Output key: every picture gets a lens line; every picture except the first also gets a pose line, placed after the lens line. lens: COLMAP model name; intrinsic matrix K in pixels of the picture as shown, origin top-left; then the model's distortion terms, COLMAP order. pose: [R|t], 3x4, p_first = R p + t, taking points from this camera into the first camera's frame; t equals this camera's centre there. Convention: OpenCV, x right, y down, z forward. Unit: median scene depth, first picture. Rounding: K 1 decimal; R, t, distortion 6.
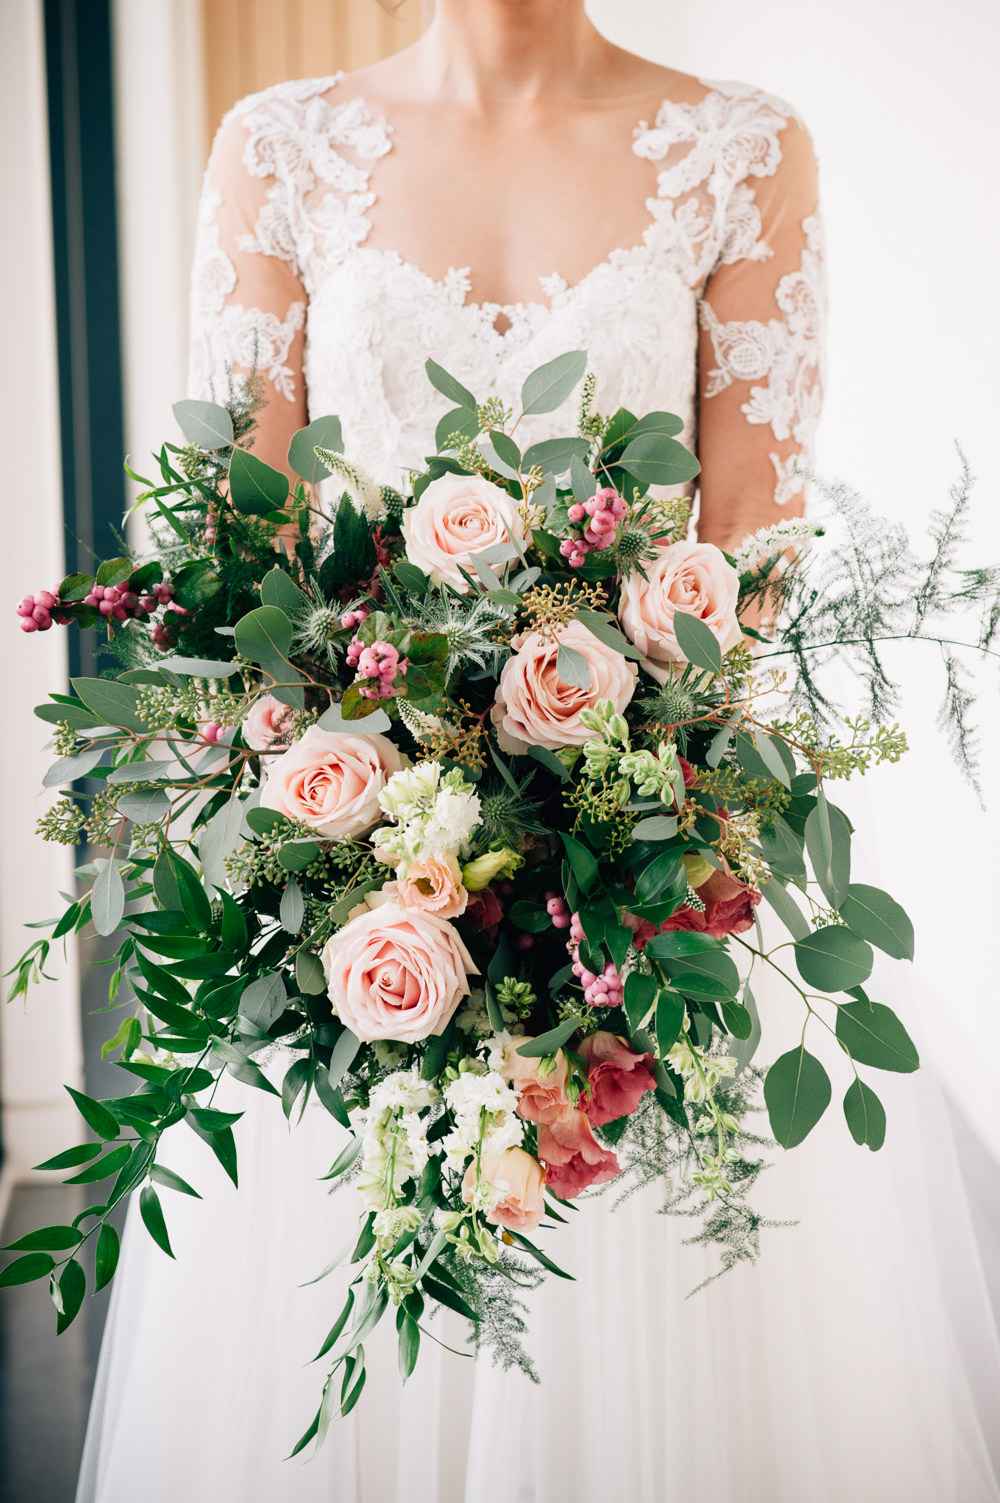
lens RADIAL K [[3788.1, 0, 498.9], [0, 3788.1, 723.5], [0, 0, 1]] dist [-0.002295, 0.205826]
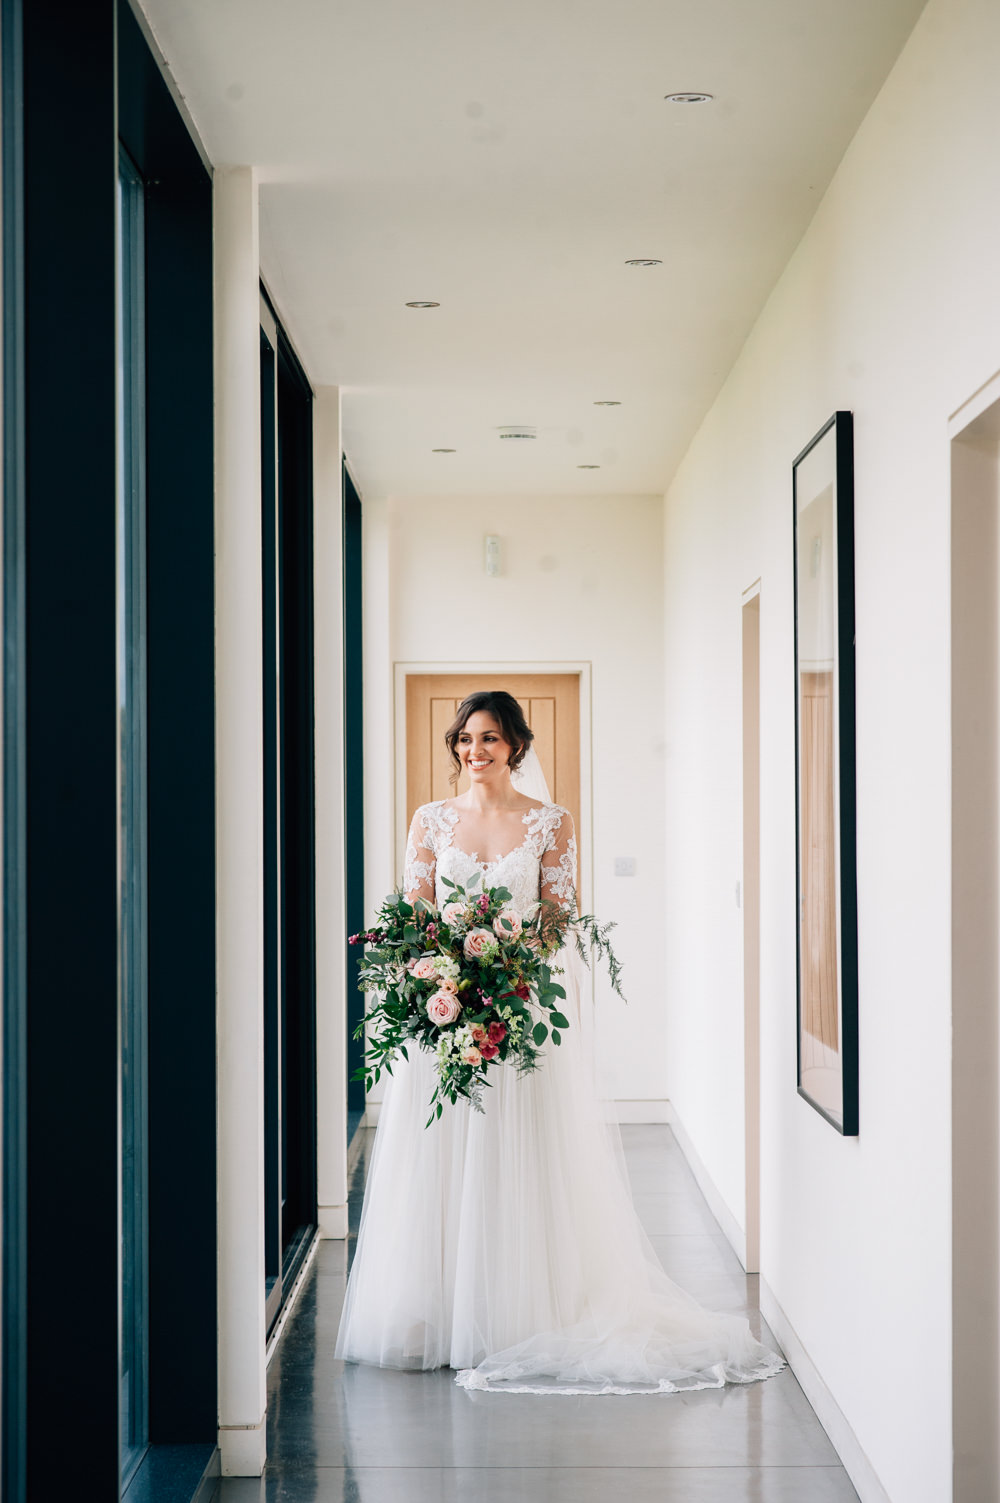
lens RADIAL K [[3788.1, 0, 498.9], [0, 3788.1, 723.5], [0, 0, 1]] dist [-0.002295, 0.205826]
pose [[0.996886, 0.004599, -0.078717, 0.347602], [-0.016640, 0.988085, -0.153005, 0.371973], [0.077076, 0.153839, 0.985085, -3.082609]]
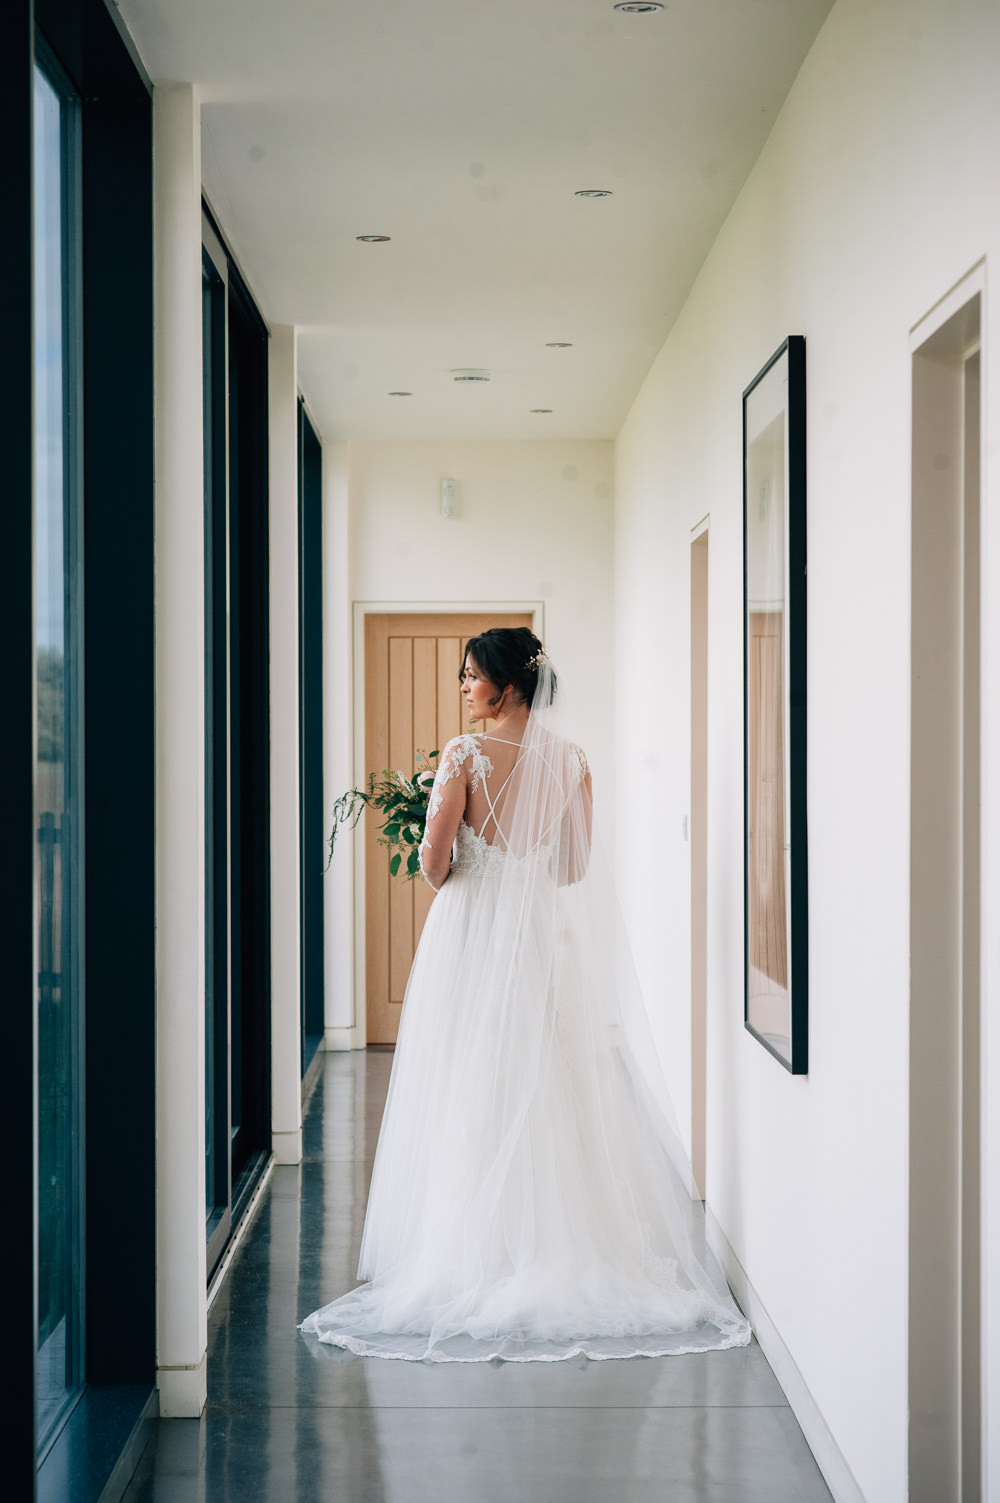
lens RADIAL K [[3608.0, 0, 500.0], [0, 3608.0, 751.5], [0, 0, 1]] dist [0.013236, 0.180479]
pose [[0.997723, 0.009059, -0.066829, 0.340599], [-0.017650, 0.991474, -0.129105, 0.333343], [0.065089, 0.129991, 0.989376, -2.752357]]
